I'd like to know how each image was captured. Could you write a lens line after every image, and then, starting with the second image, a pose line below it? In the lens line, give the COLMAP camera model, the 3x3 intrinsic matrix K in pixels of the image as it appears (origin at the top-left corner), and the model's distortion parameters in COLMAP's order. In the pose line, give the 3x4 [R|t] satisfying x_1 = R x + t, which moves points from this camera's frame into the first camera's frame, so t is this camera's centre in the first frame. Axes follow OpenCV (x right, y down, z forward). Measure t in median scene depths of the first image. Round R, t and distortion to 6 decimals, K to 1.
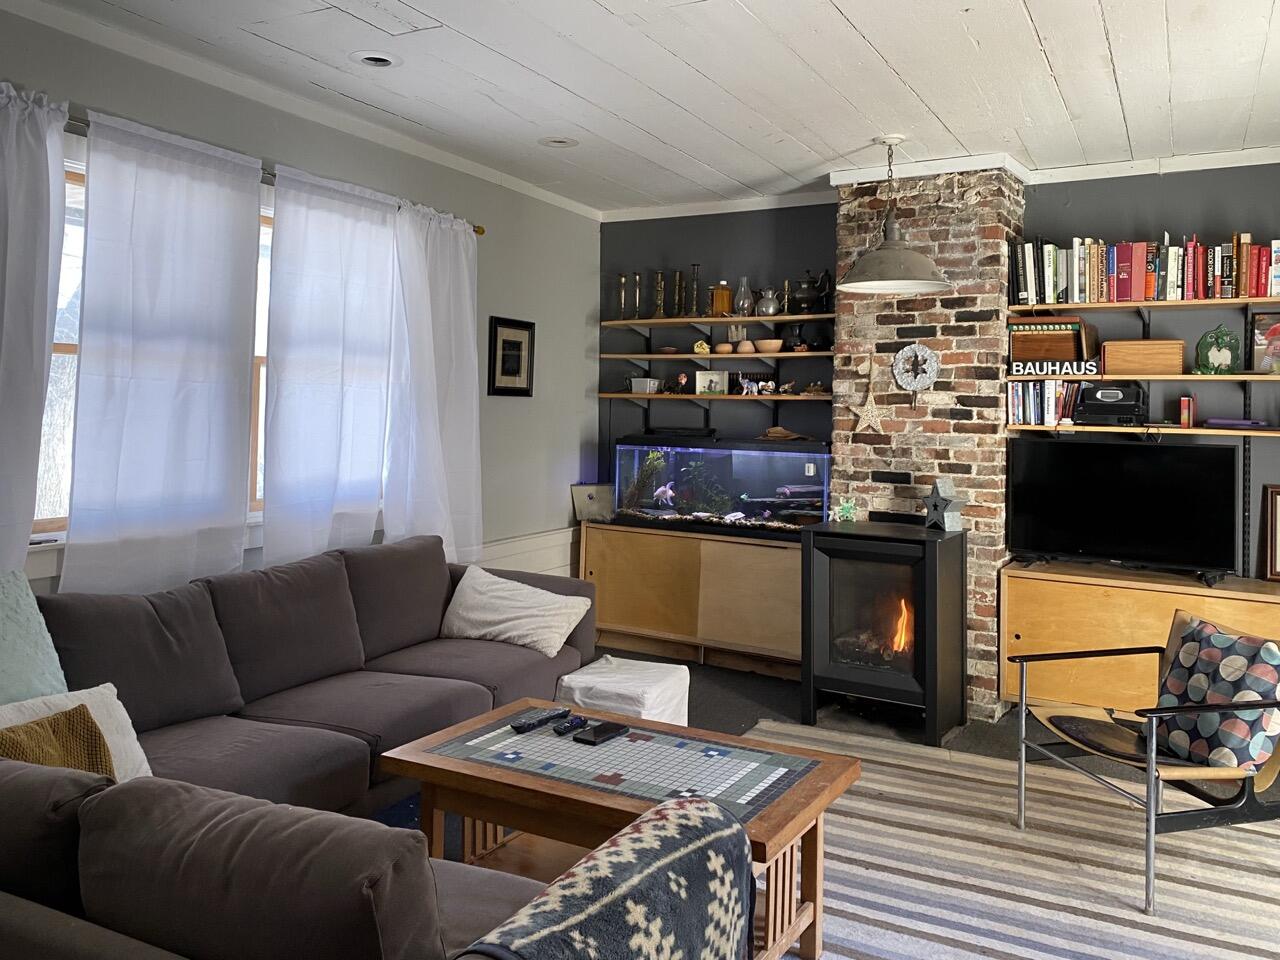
lens RADIAL K [[1033.6, 0, 640.0], [0, 1033.6, 480.0], [0, 0, 1]] dist [0.035313, -0.122572]
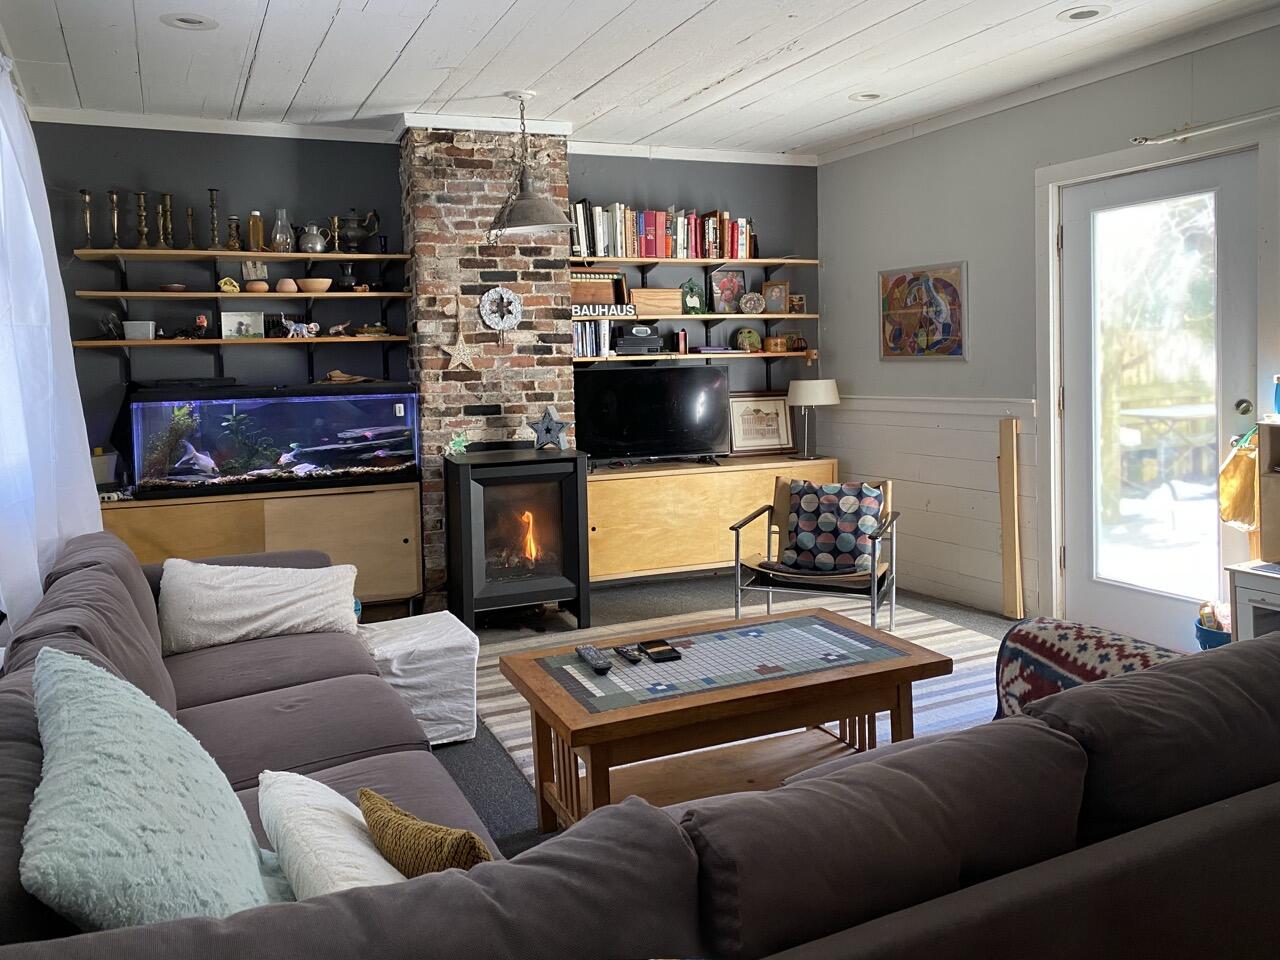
lens RADIAL K [[969.8, 0, 640.0], [0, 969.8, 480.0], [0, 0, 1]] dist [0.088844, -0.185911]
pose [[0.590445, -0.132841, 0.796070, -0.497466], [0.089572, 0.991054, 0.098942, -0.016532], [-0.802092, 0.012886, 0.597061, 0.258396]]
